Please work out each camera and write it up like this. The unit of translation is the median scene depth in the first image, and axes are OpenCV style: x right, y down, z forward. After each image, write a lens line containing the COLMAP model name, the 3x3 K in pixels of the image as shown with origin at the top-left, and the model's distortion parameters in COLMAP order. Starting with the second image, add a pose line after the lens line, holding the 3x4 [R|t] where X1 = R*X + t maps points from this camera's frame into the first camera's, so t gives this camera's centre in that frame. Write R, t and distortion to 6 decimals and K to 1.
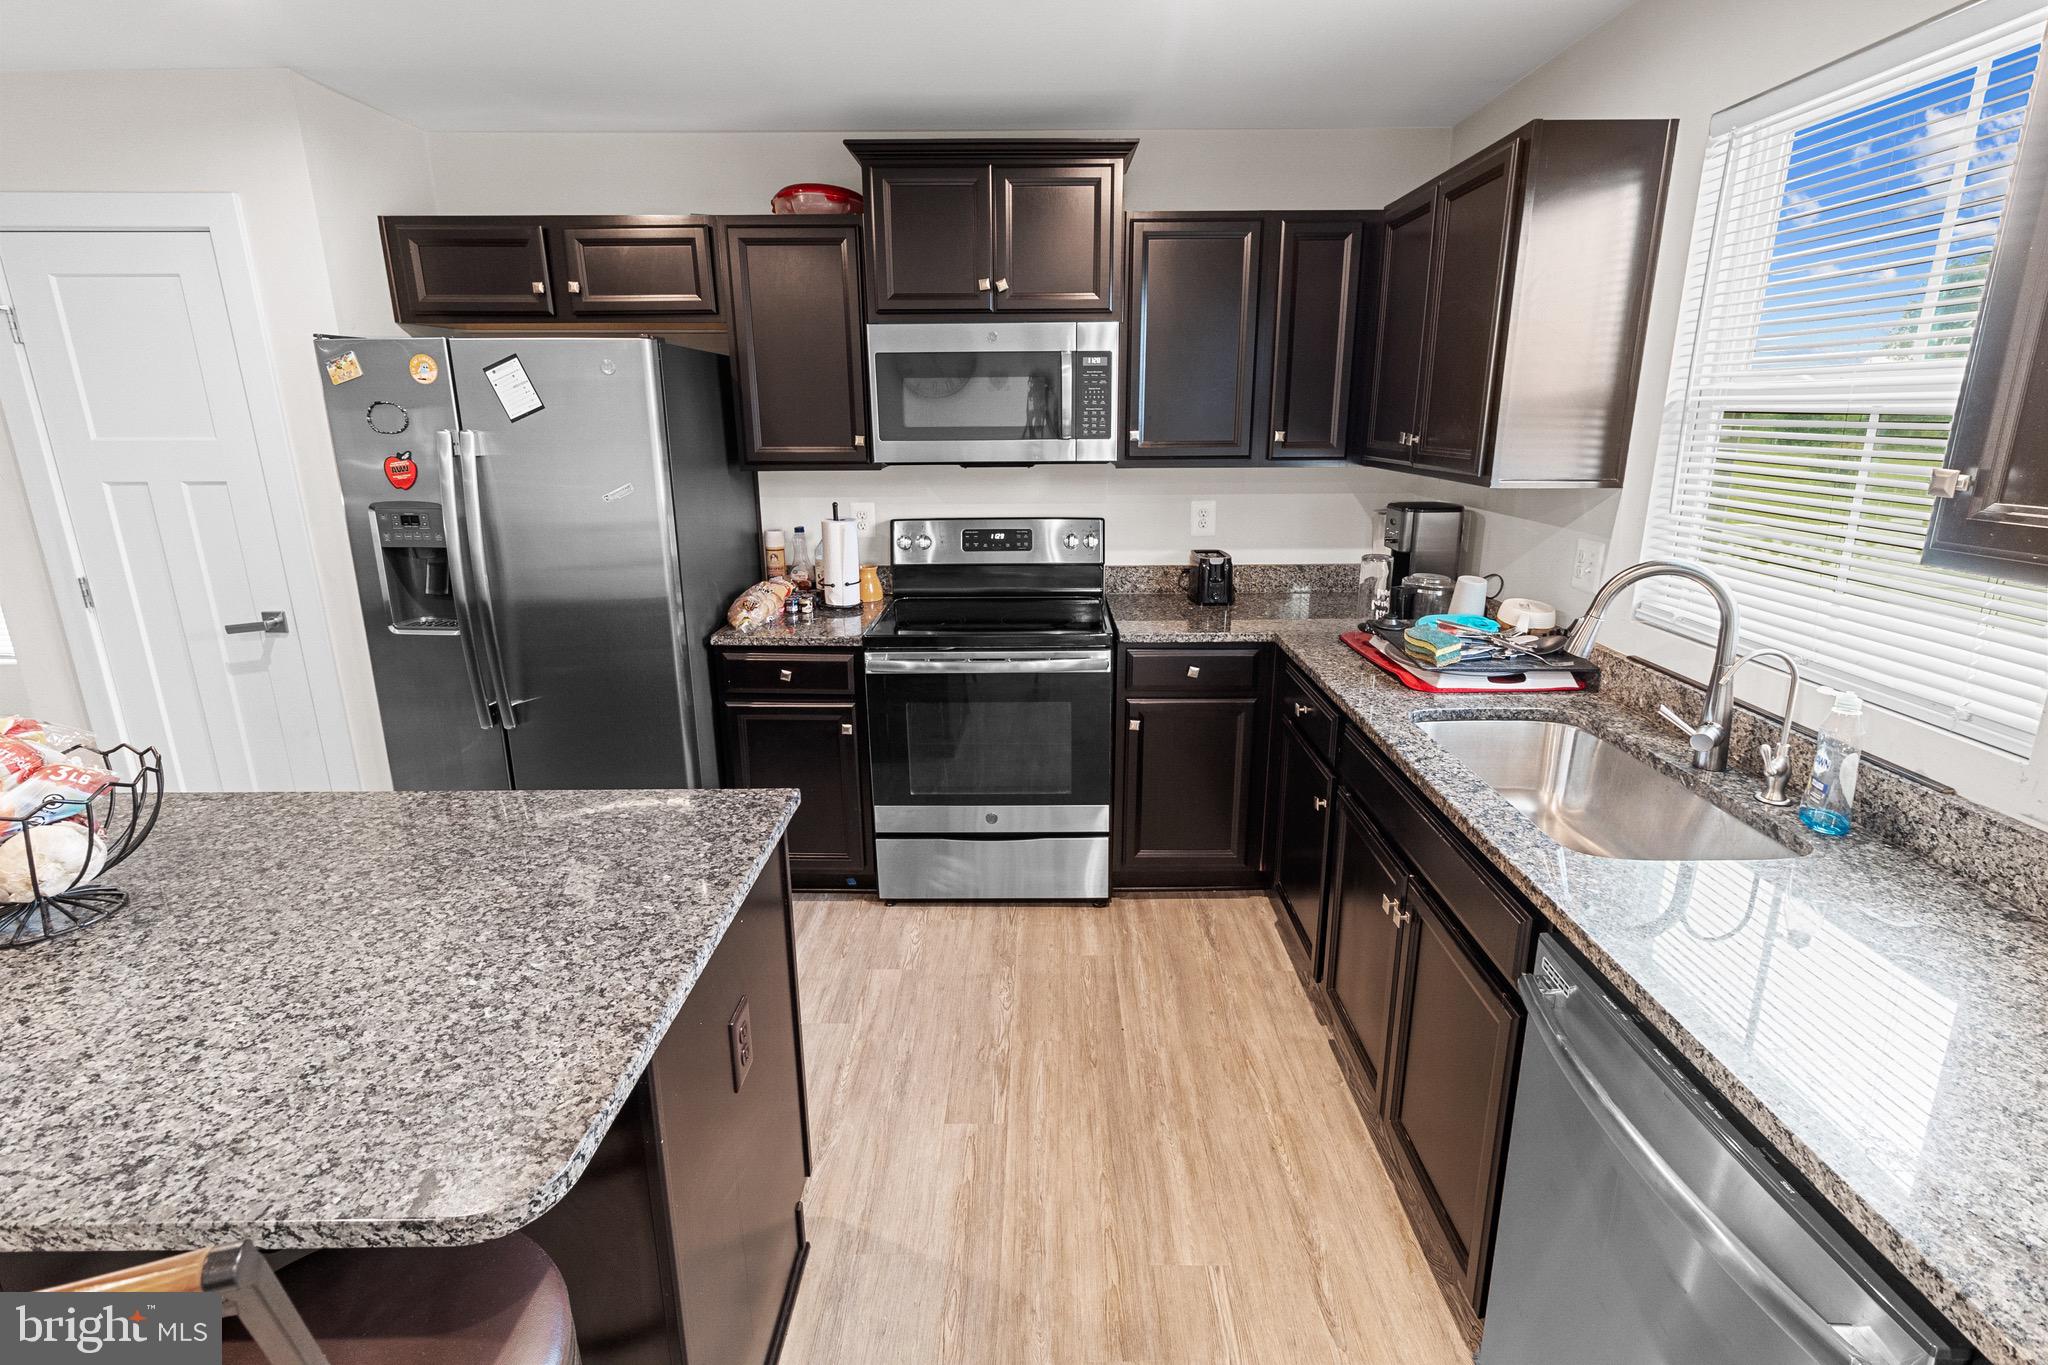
lens RADIAL K [[918.9, 0, 1034.9], [0, 918.9, 662.7], [0, 0, 1]] dist [0.001191, 0.000370]
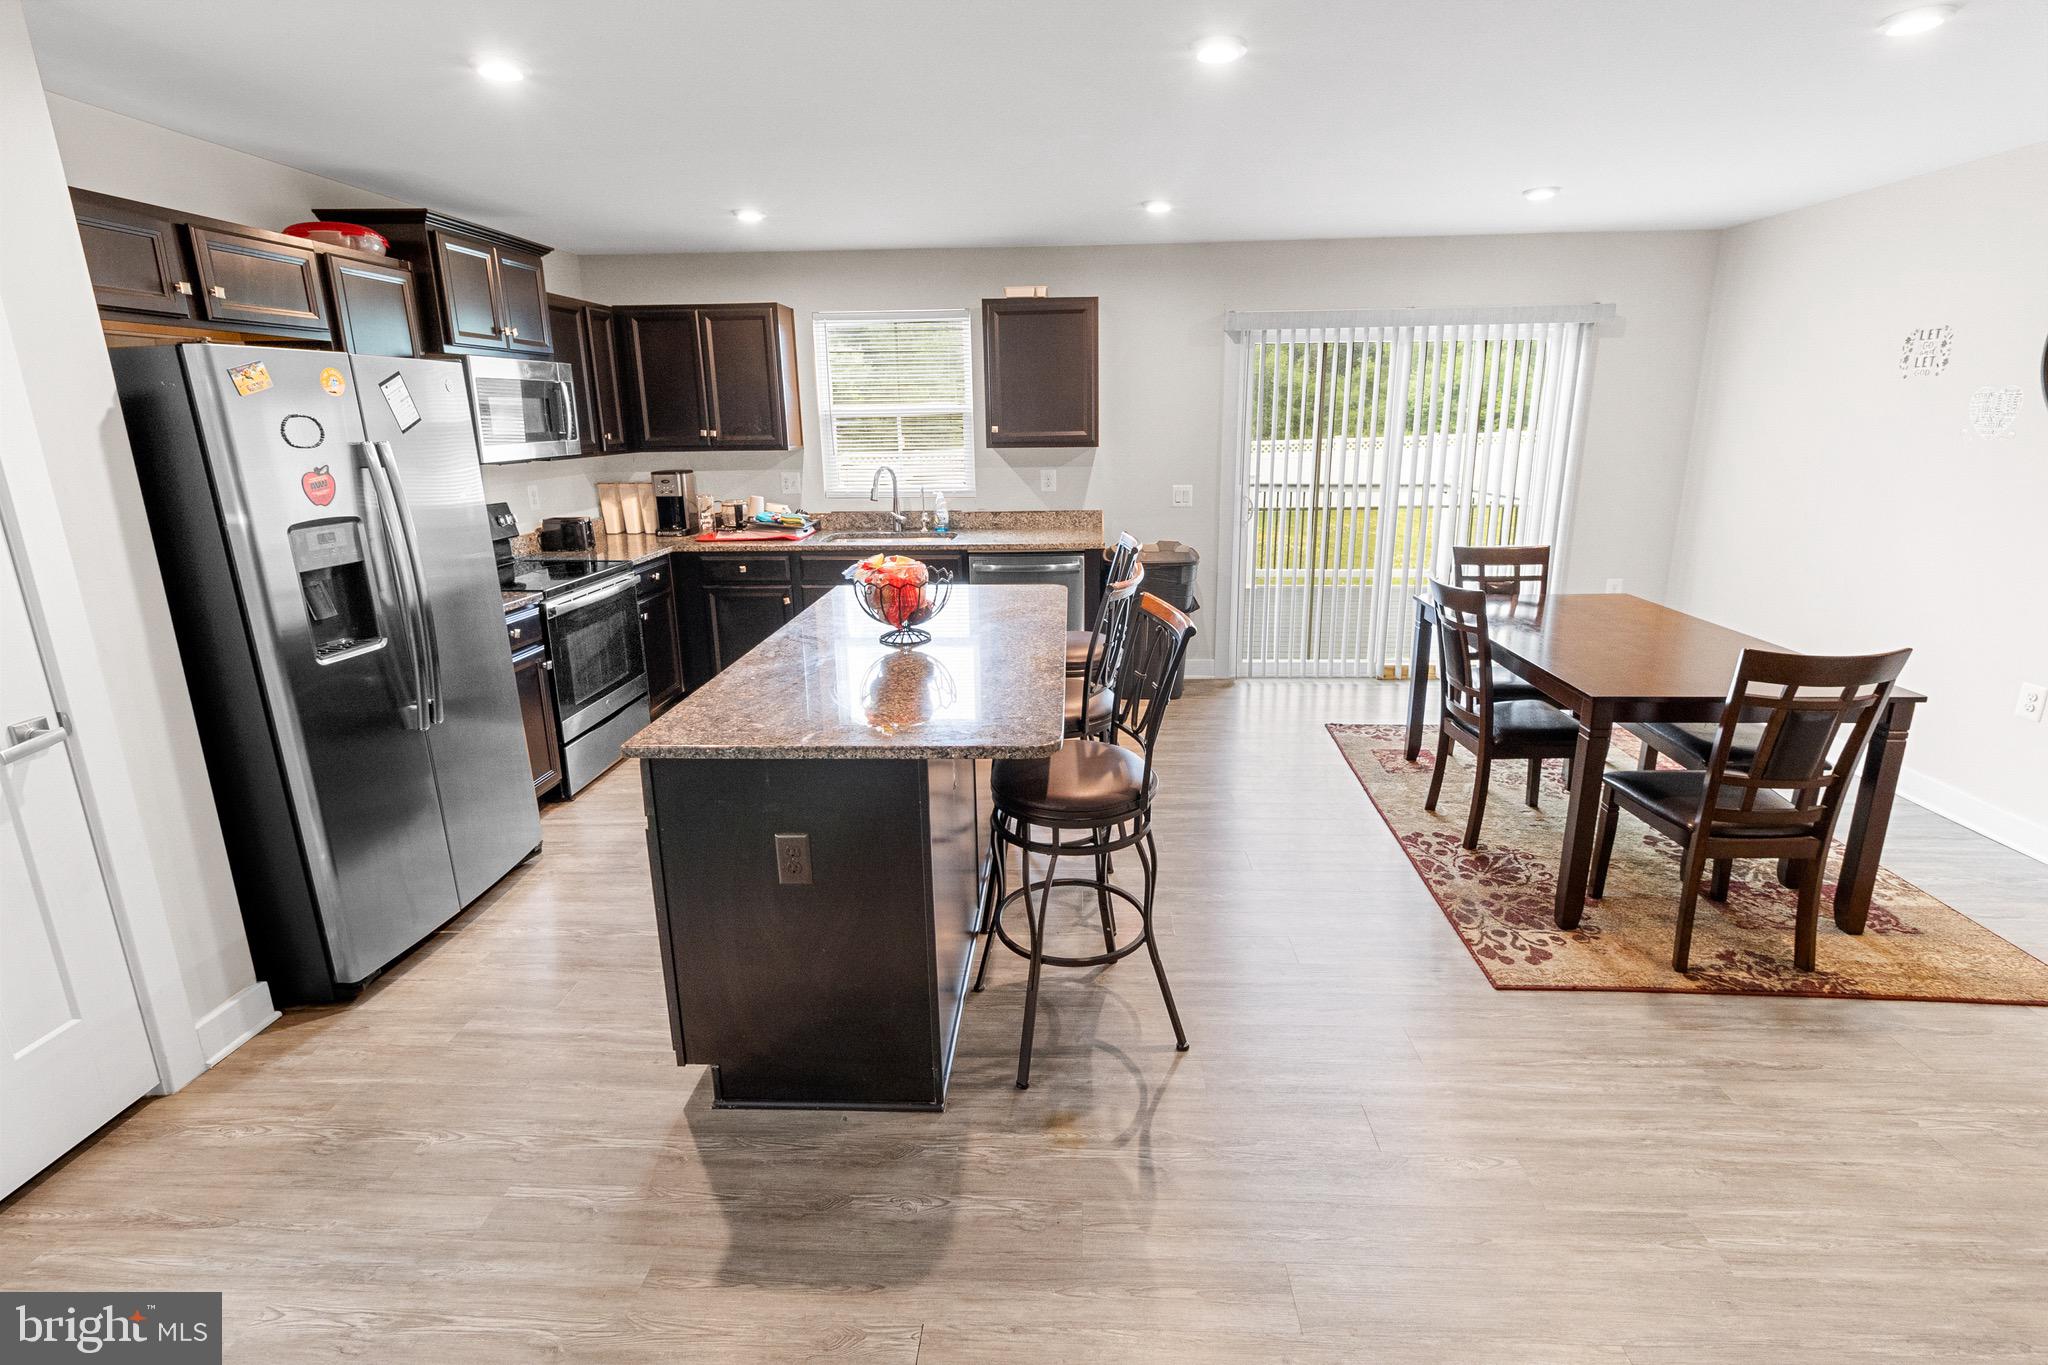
lens RADIAL K [[928.5, 0, 1036.5], [0, 928.5, 651.1], [0, 0, 1]] dist [-0.000077, -0.000176]
pose [[0.037435, -0.248330, 0.967952, -1.444365], [0.278489, 0.932849, 0.228554, -0.053814], [-0.959710, 0.261008, 0.104079, 0.198500]]
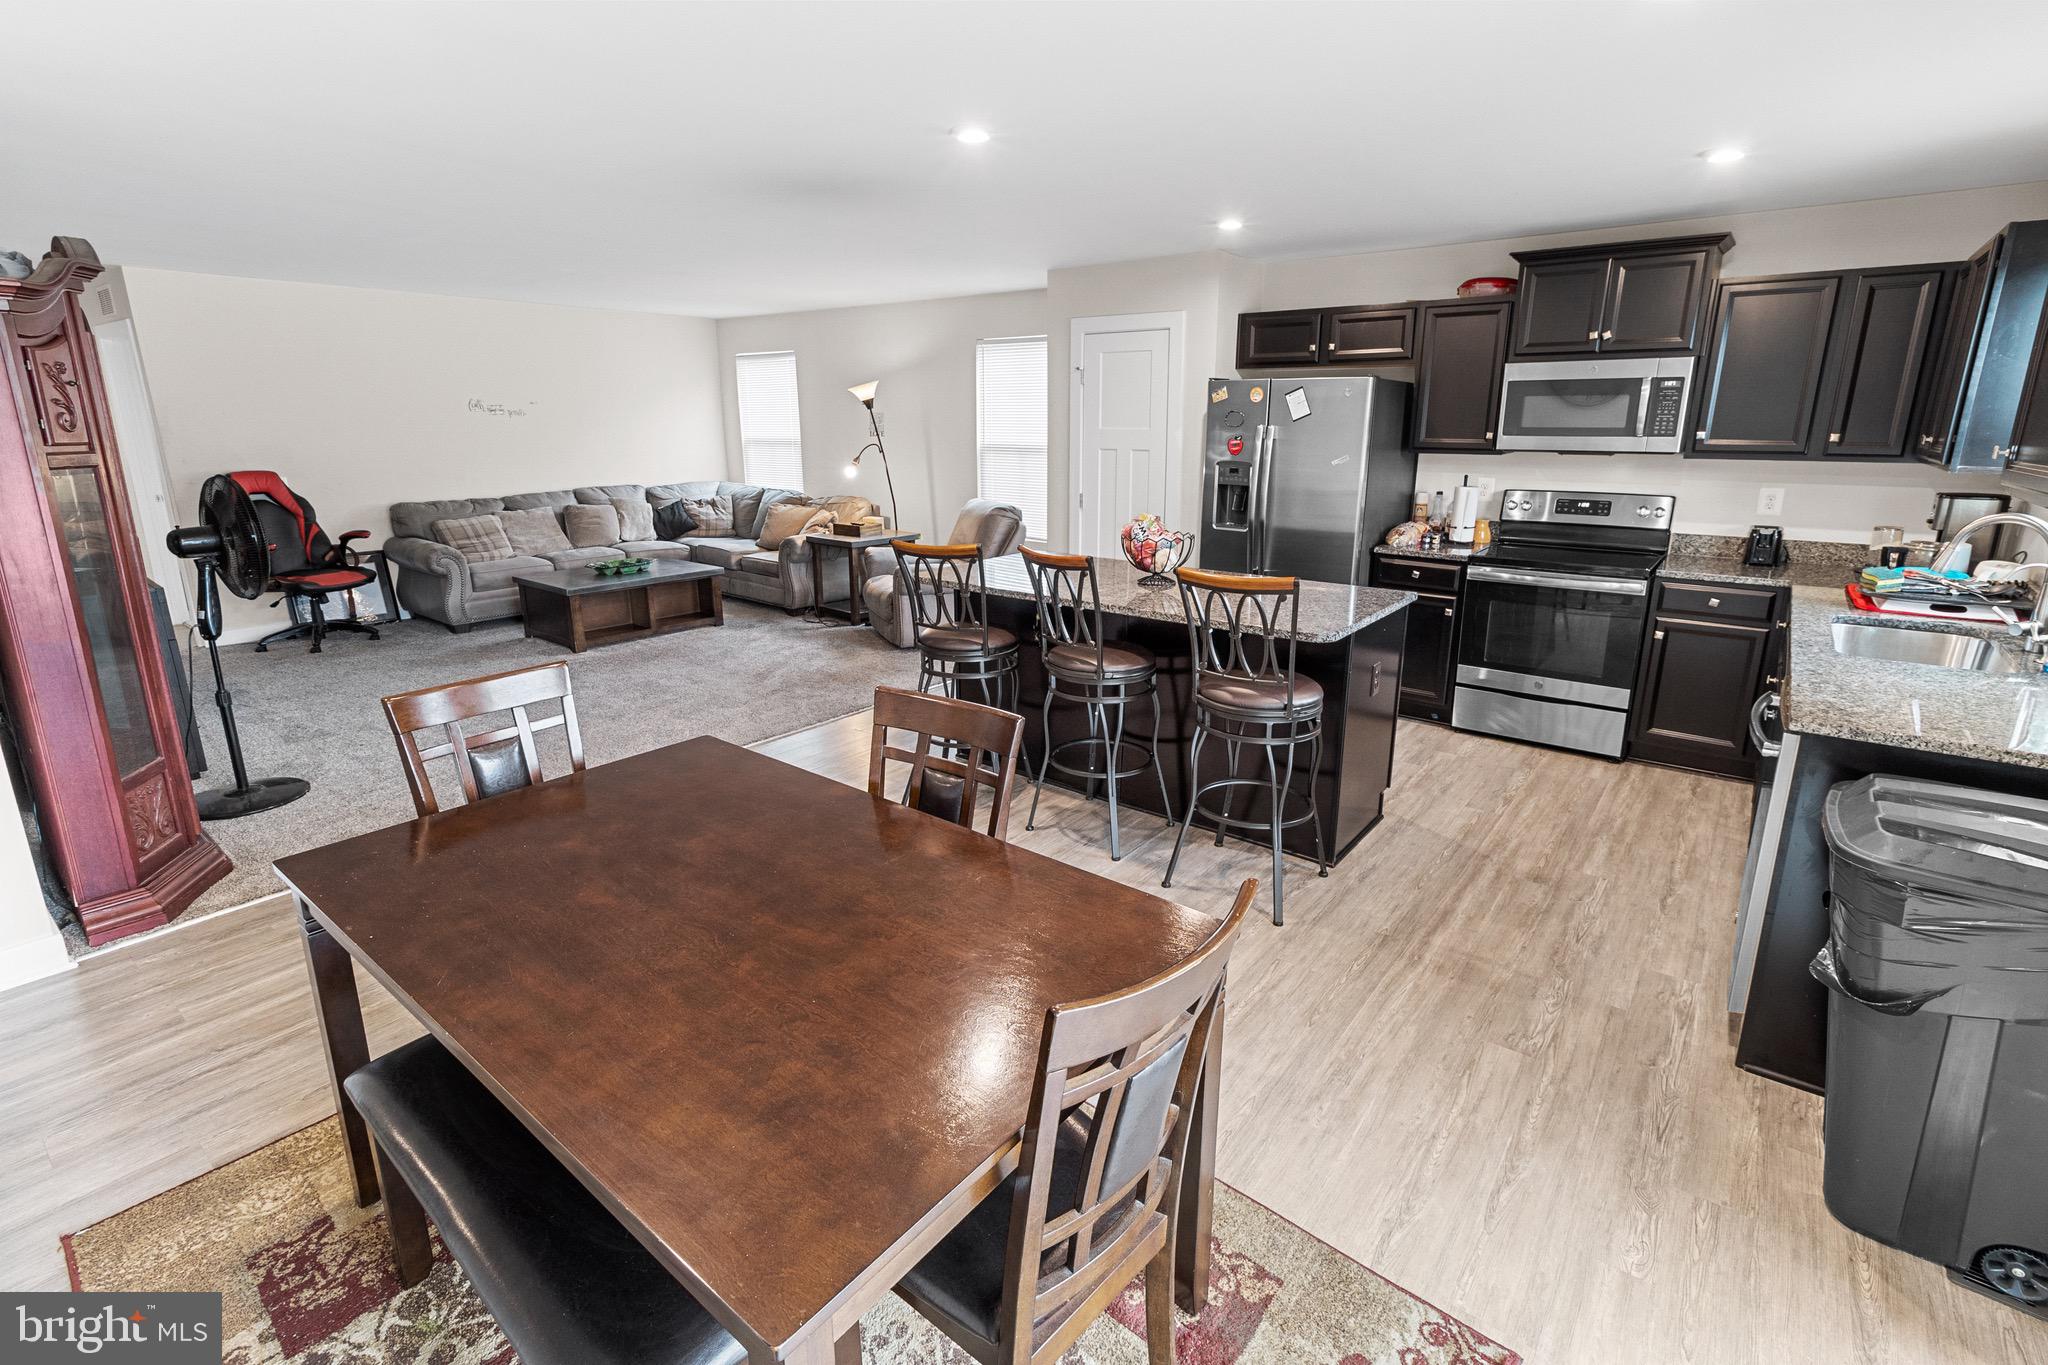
lens RADIAL K [[951.3, 0, 1038.5], [0, 951.3, 650.6], [0, 0, 1]] dist [0.000151, -0.000147]
pose [[0.795123, 0.149730, -0.587674, 0.213923], [-0.165152, 0.985878, 0.027735, 0.210338], [0.583528, 0.075002, 0.808622, -0.763865]]
